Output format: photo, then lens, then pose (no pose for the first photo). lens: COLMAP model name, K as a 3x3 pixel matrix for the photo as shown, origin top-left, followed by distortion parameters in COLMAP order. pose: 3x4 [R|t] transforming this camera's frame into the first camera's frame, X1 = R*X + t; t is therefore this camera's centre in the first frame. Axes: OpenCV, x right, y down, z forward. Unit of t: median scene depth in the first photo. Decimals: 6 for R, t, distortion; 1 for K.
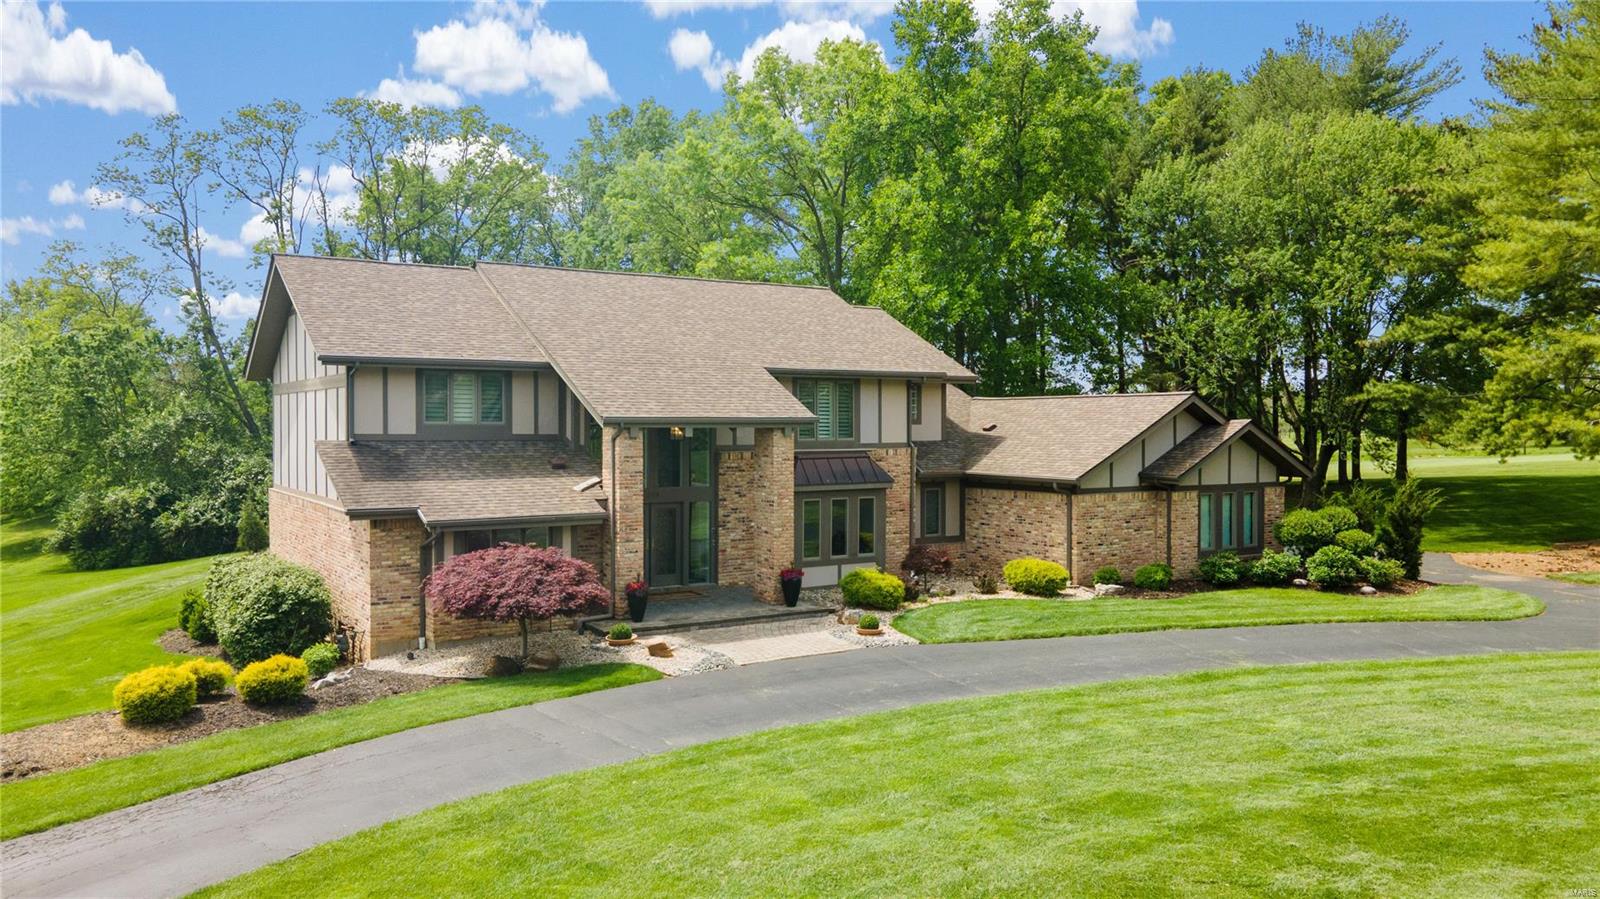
lens RADIAL K [[1165.6, 0, 800.0], [0, 1165.6, 449.5], [0, 0, 1]] dist [0.034104, 0.002880]
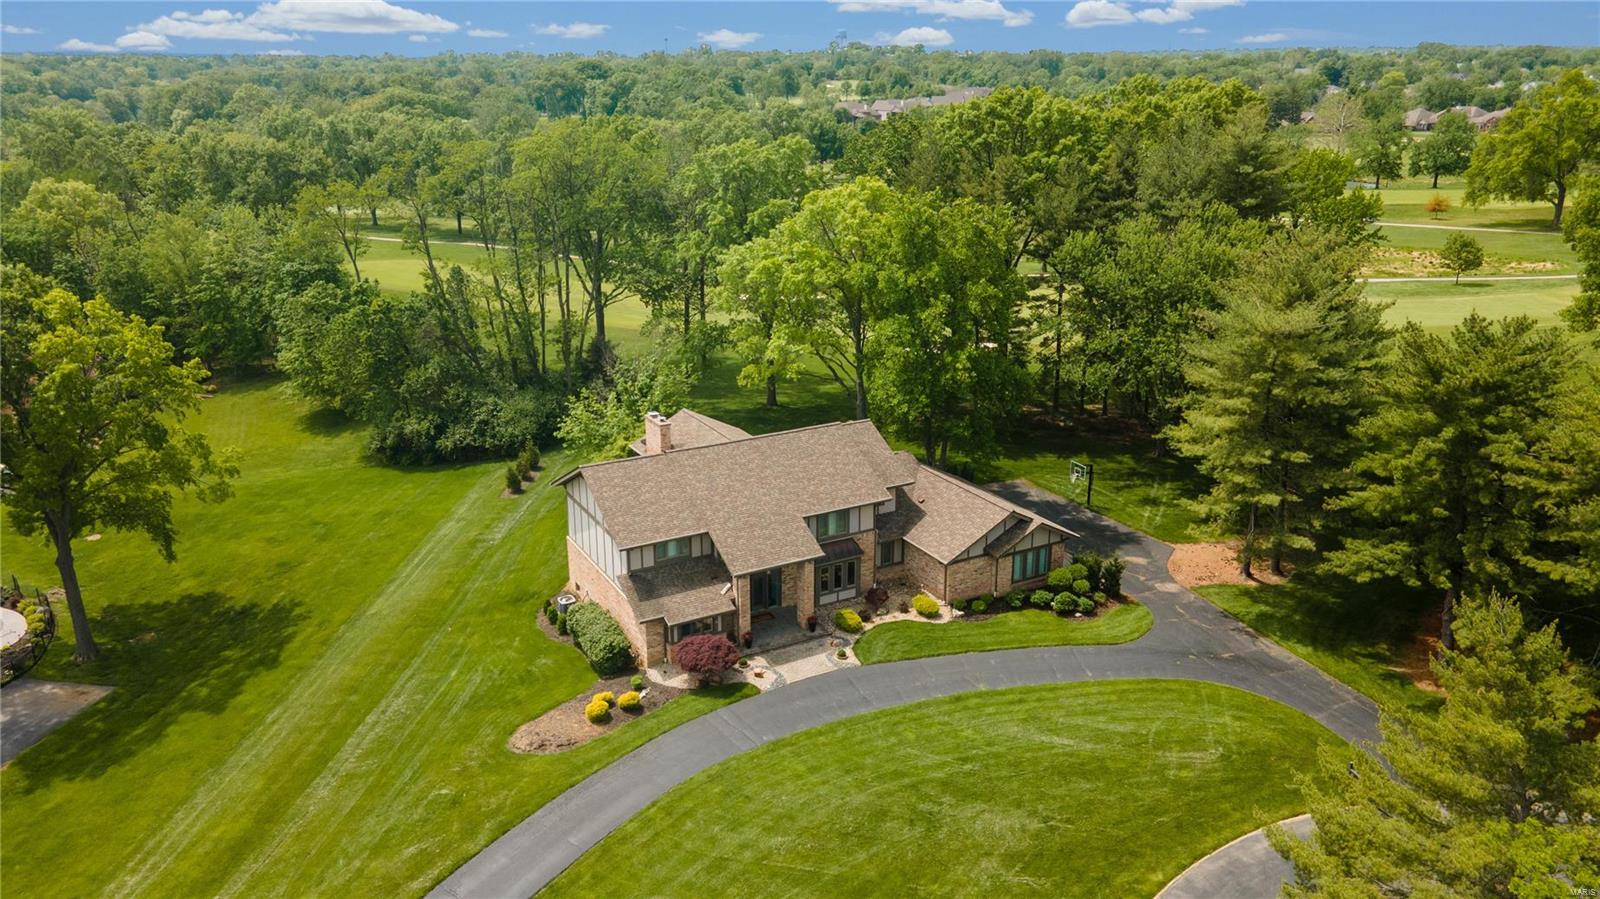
lens RADIAL K [[1169.9, 0, 800.0], [0, 1169.9, 449.5], [0, 0, 1]] dist [0.047596, 0.000350]
pose [[0.998156, 0.020865, -0.057009, 0.082196], [-0.003168, 0.955699, 0.294328, -0.791758], [0.060625, -0.293604, 0.954003, -0.993767]]
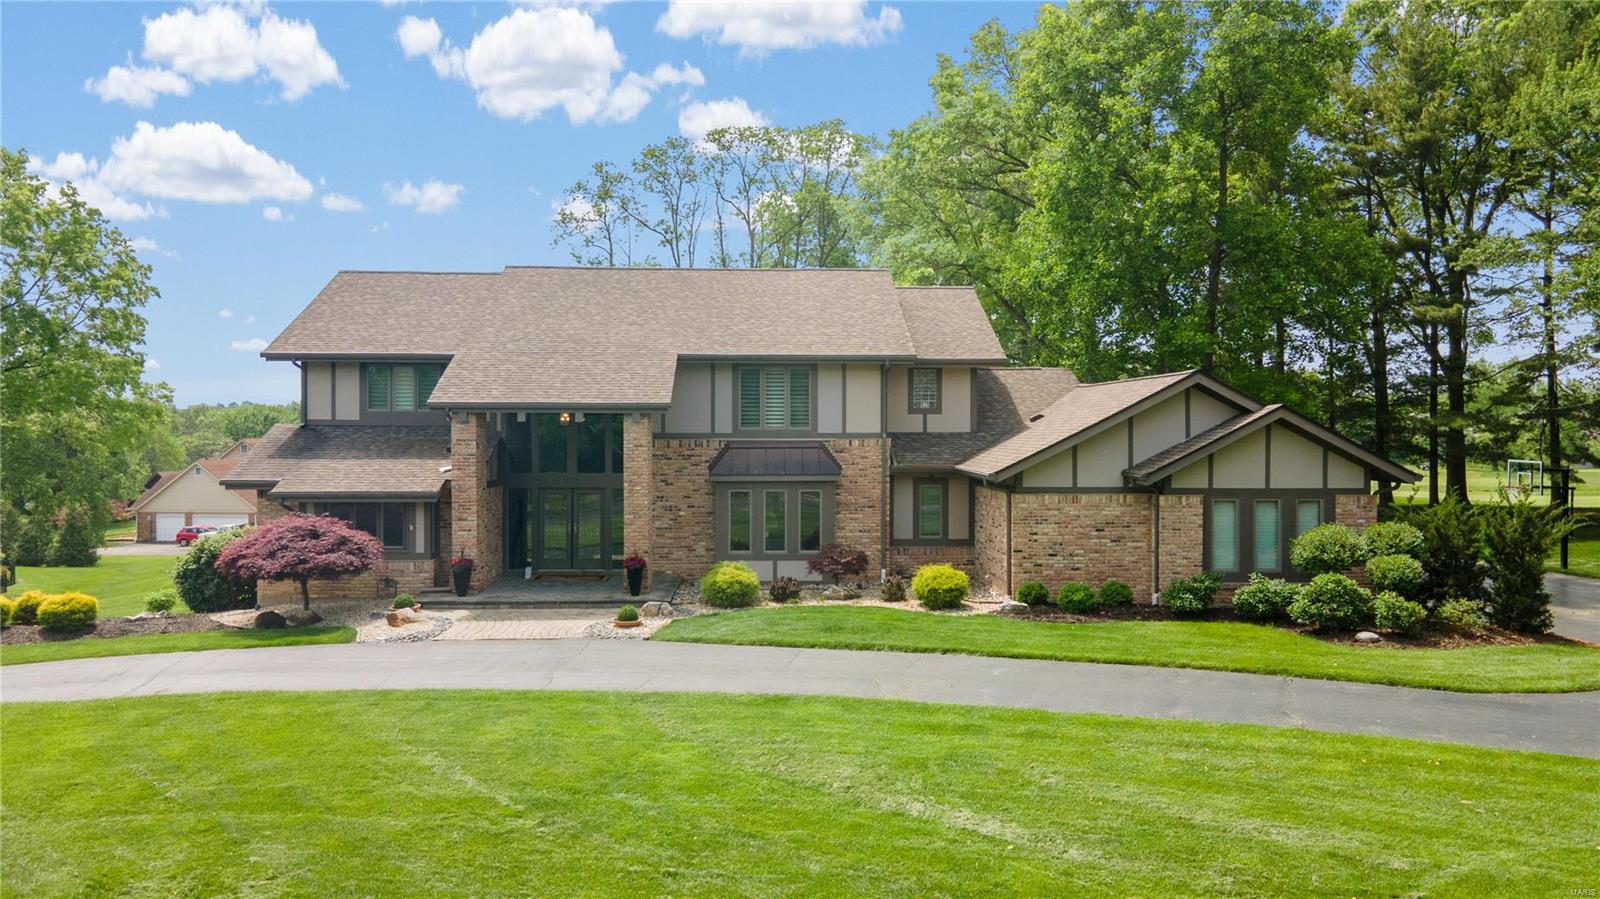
lens RADIAL K [[1169.9, 0, 800.0], [0, 1169.9, 449.5], [0, 0, 1]] dist [0.047596, 0.000350]
pose [[0.860137, 0.009928, -0.509967, 0.536420], [-0.014009, 0.999893, -0.004163, 0.012373], [0.509871, 0.010725, 0.860184, 0.192004]]
